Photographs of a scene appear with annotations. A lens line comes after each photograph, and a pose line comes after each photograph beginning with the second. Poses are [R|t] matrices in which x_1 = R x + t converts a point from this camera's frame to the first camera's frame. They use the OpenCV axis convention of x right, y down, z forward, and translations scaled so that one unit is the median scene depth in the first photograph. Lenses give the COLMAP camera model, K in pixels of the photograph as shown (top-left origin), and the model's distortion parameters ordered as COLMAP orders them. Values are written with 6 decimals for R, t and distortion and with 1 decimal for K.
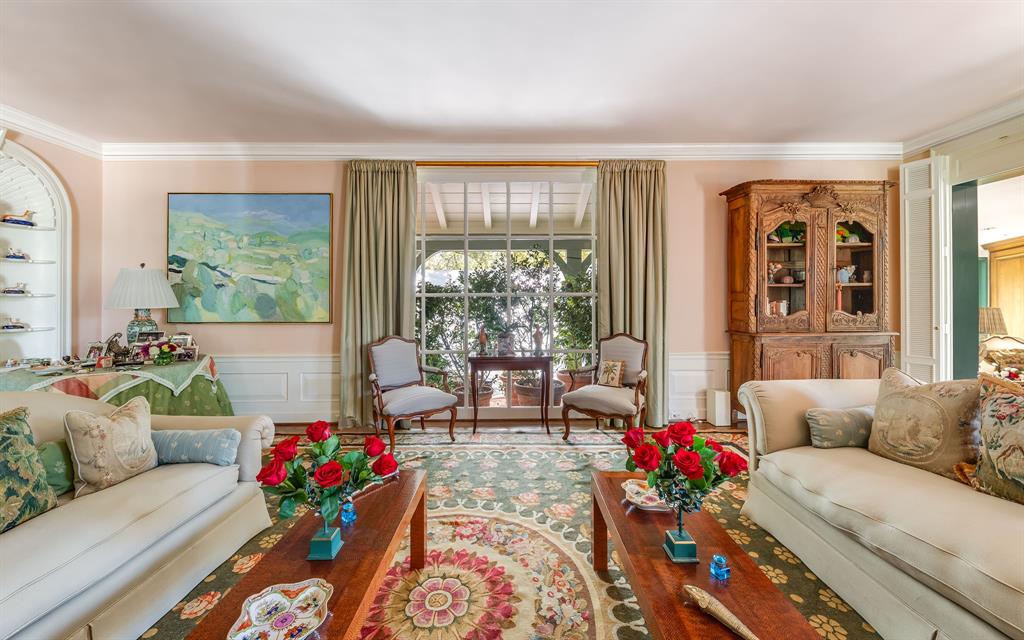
lens RADIAL K [[378.8, 0, 514.1], [0, 378.8, 297.9], [0, 0, 1]] dist [-0.003333, -0.000263]
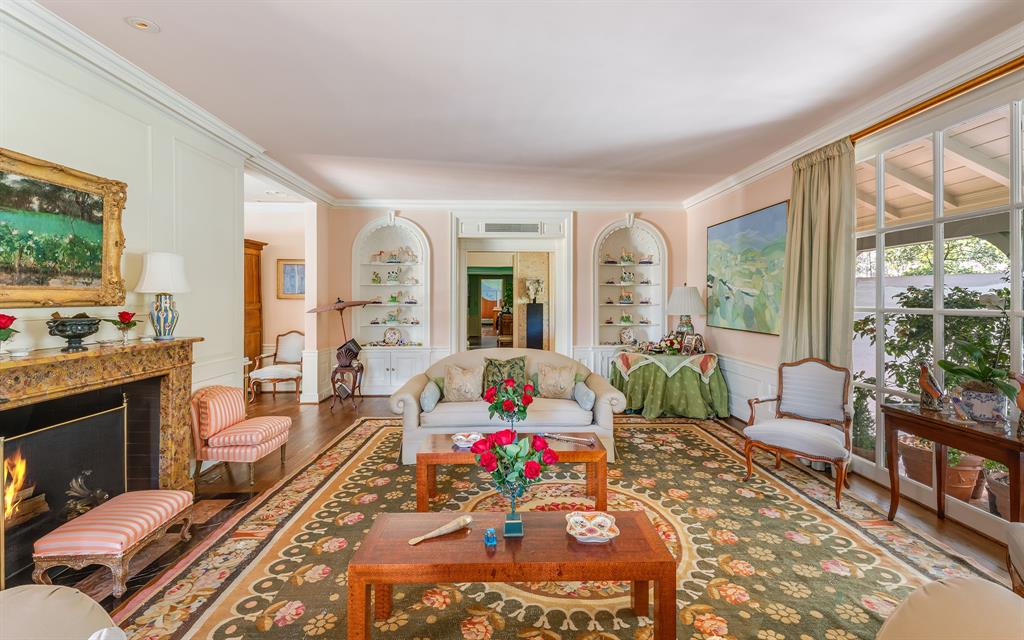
lens RADIAL K [[440.3, 0, 523.8], [0, 440.3, 295.2], [0, 0, 1]] dist [-0.002093, -0.000297]
pose [[0.041258, -0.004551, -0.999138, 0.602467], [0.005802, 0.999974, -0.004316, -0.038833], [0.999132, -0.005619, 0.041283, 0.302817]]
